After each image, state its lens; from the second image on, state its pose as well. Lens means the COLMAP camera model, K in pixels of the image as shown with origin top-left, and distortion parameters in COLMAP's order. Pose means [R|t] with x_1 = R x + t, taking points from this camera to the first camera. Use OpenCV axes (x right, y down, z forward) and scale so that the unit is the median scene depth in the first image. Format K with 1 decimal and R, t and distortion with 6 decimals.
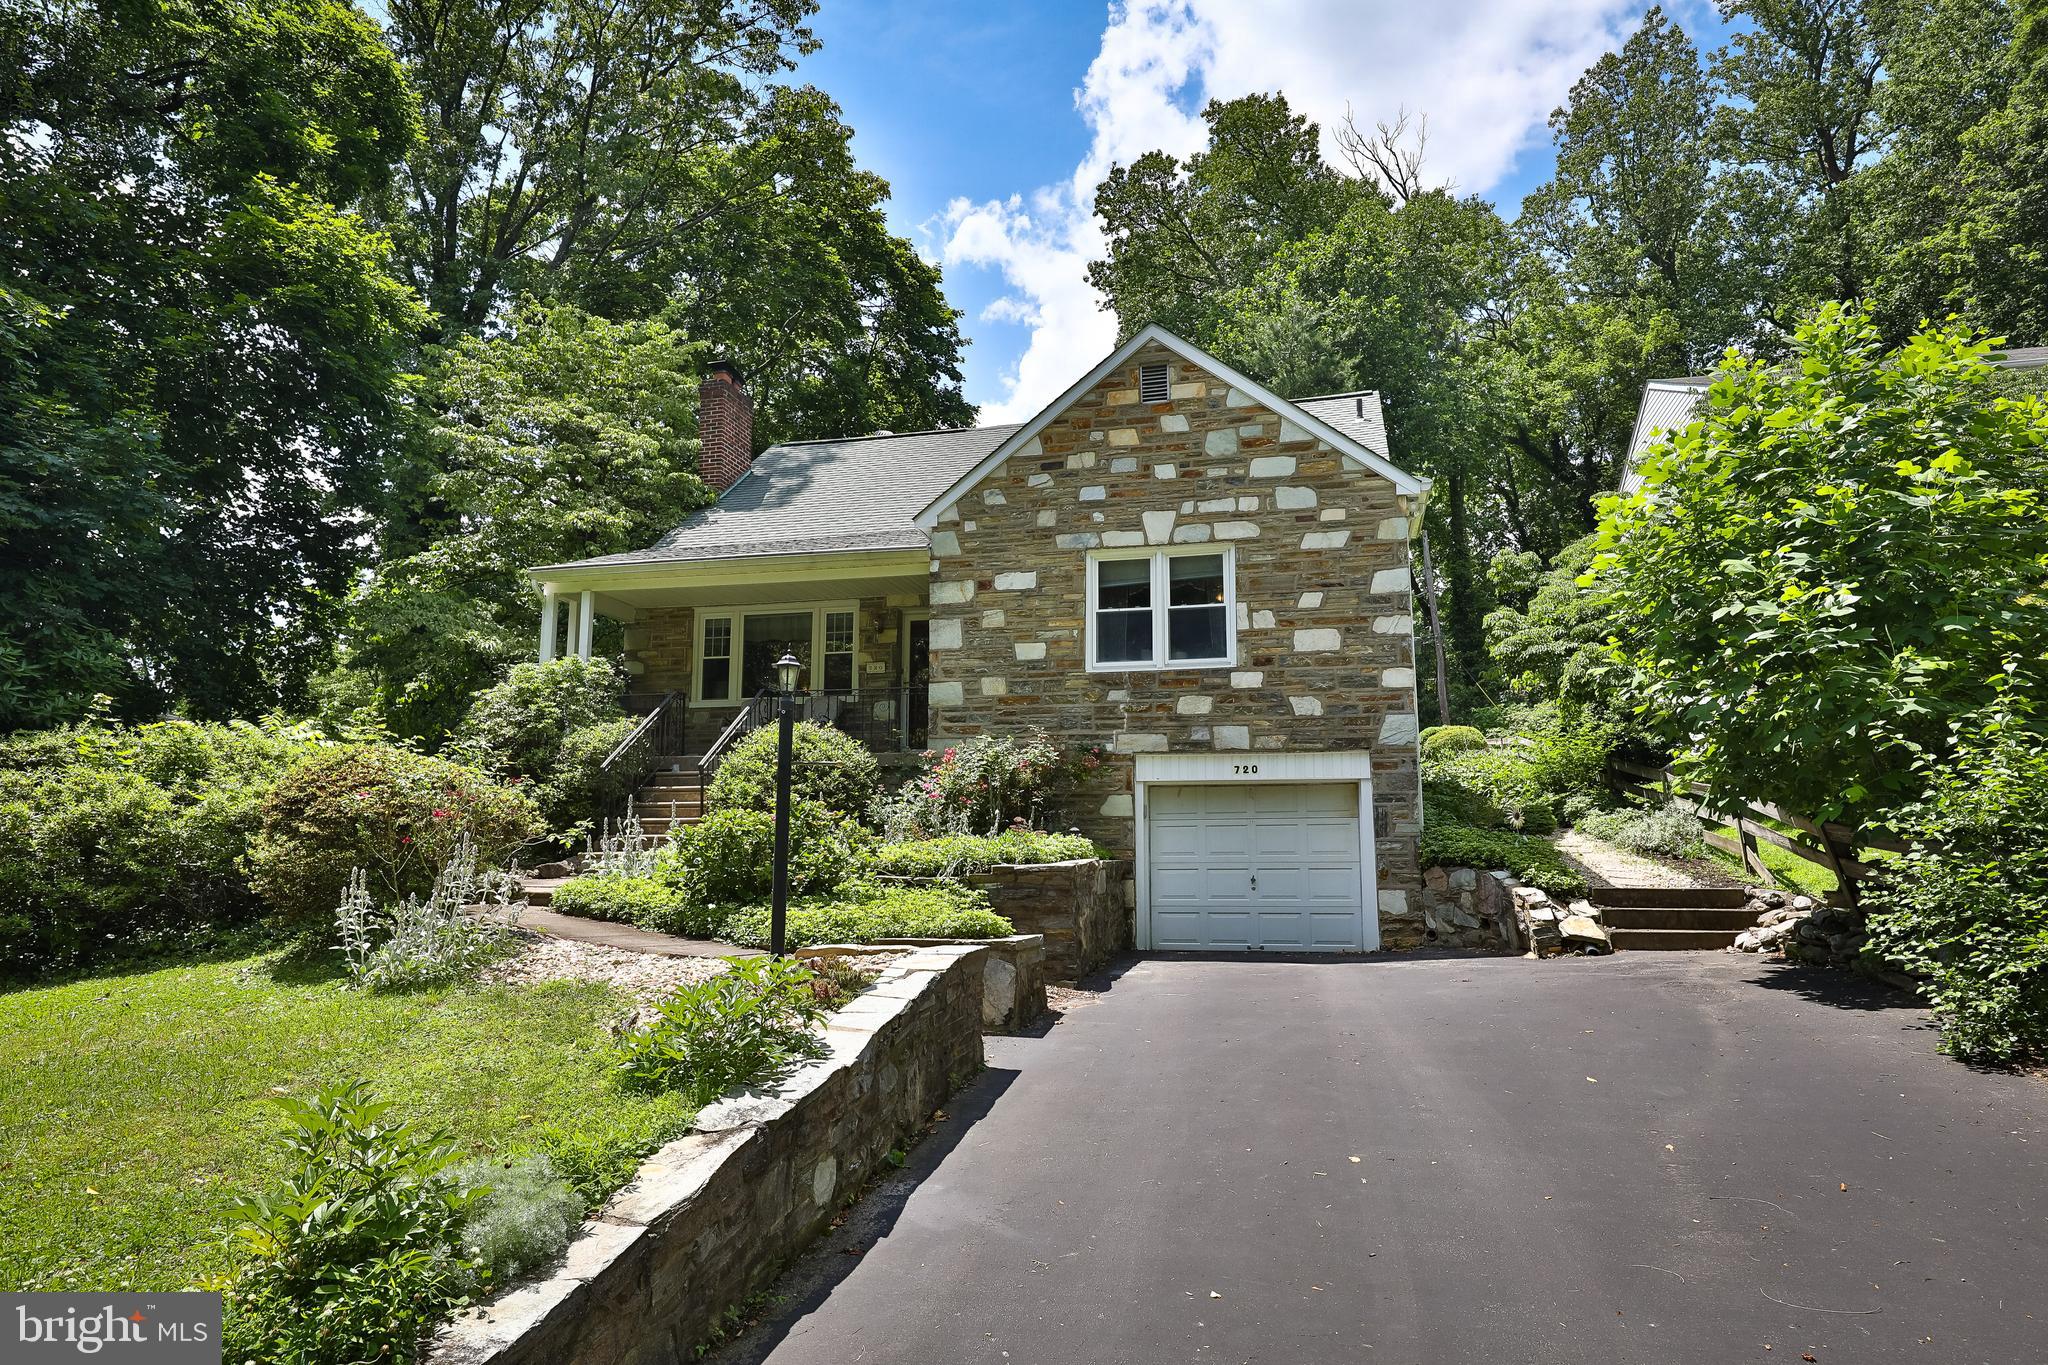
lens RADIAL K [[1197.1, 0, 1029.4], [0, 1197.1, 693.8], [0, 0, 1]] dist [0.027330, -0.001662]
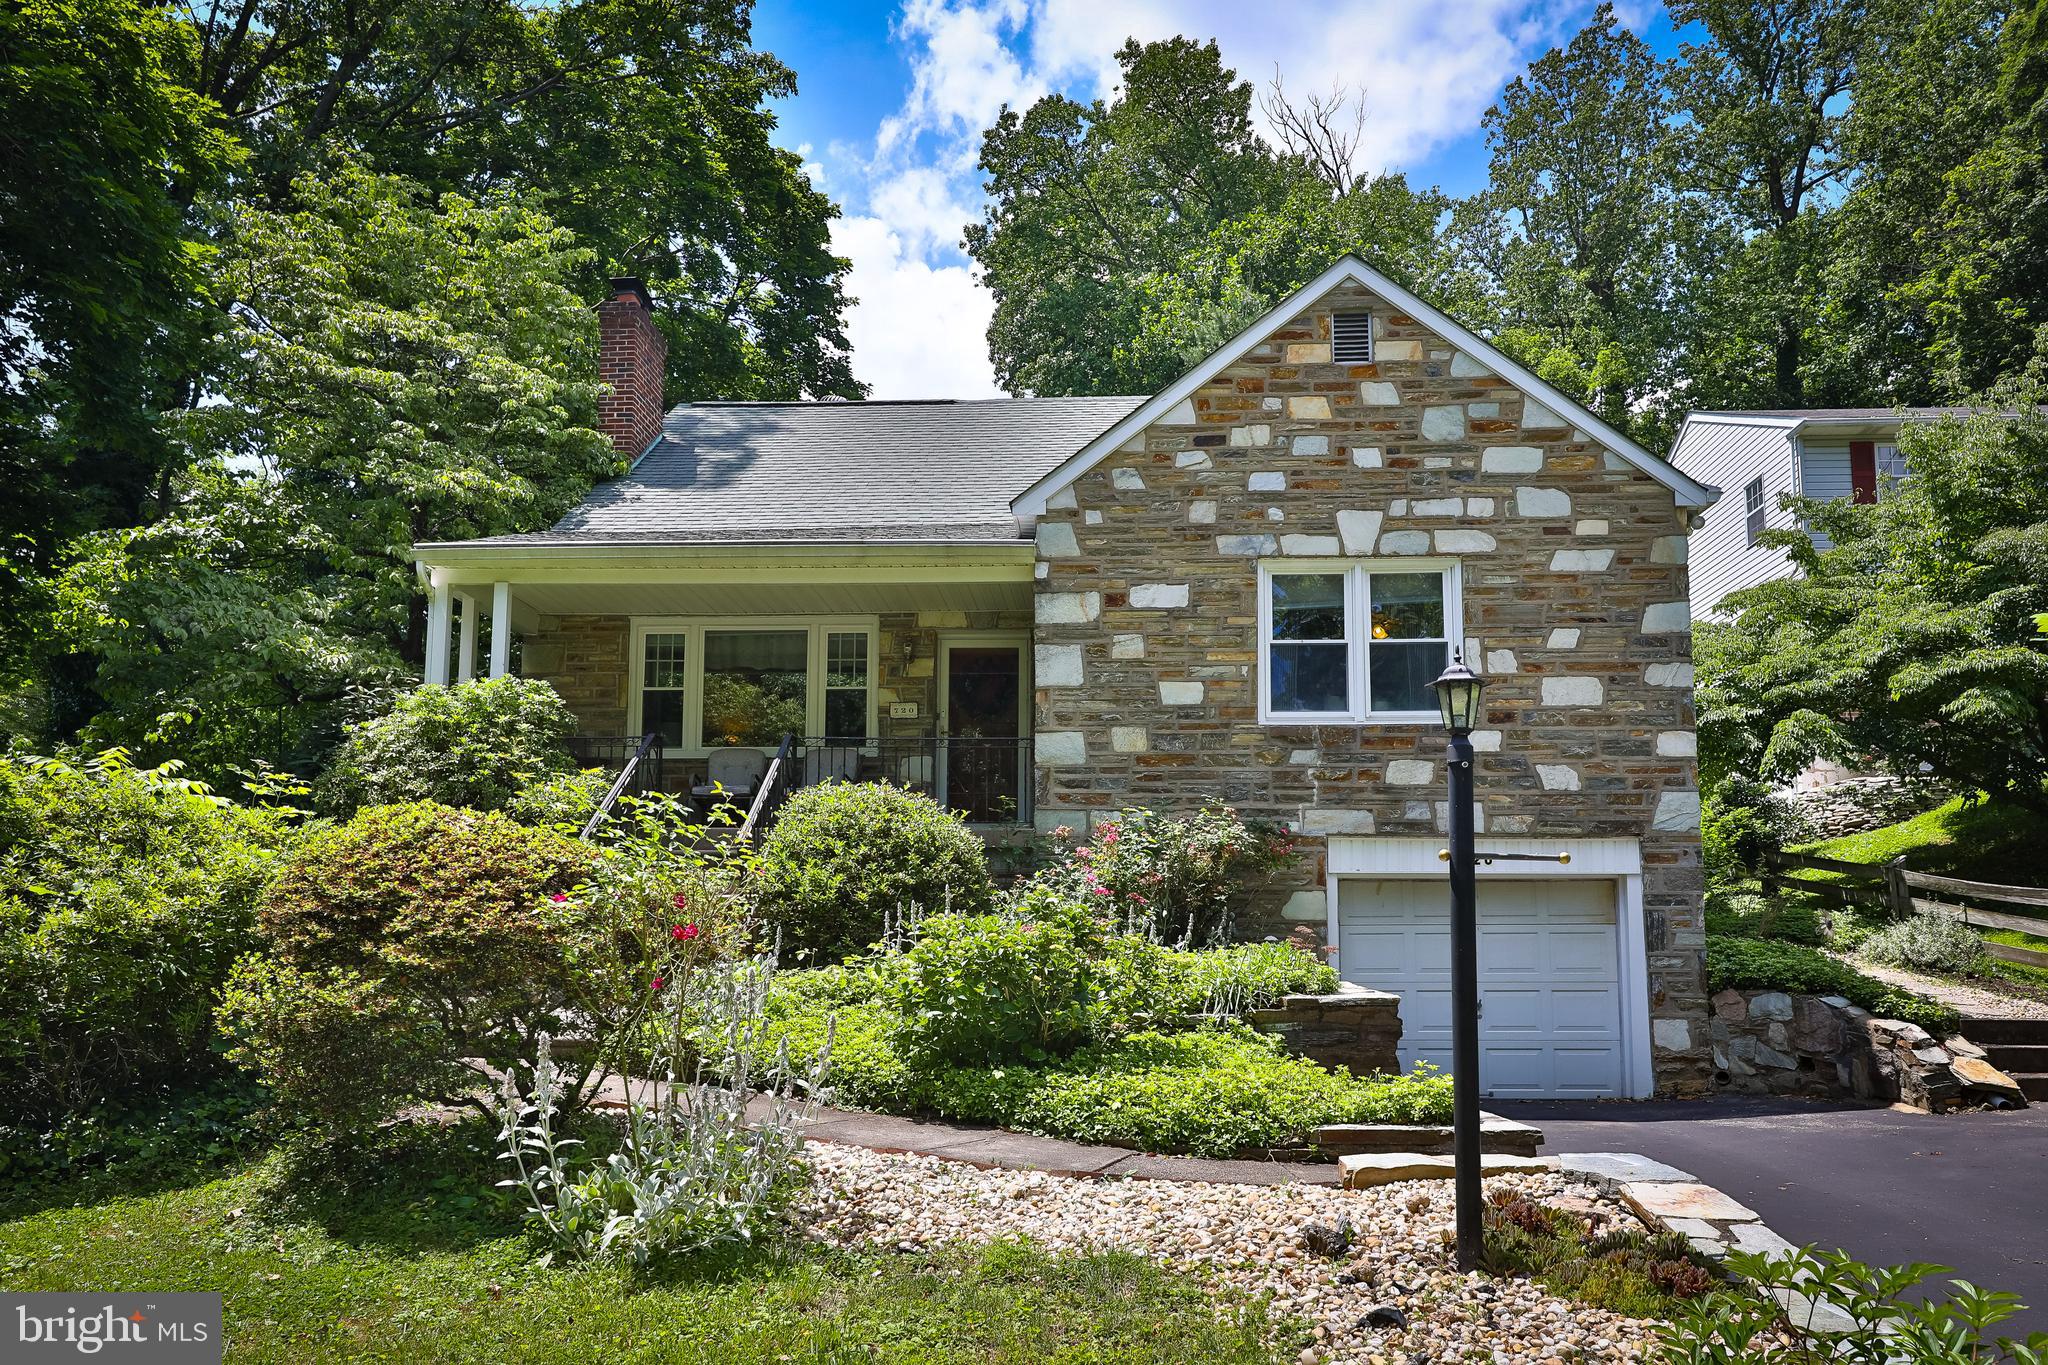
lens RADIAL K [[1373.1, 0, 1015.1], [0, 1373.1, 800.9], [0, 0, 1]] dist [0.019028, 0.001725]
pose [[0.981944, 0.021769, 0.187915, -0.248962], [-0.027603, 0.999213, 0.028483, 0.008615], [-0.187147, -0.033156, 0.981772, 0.190015]]
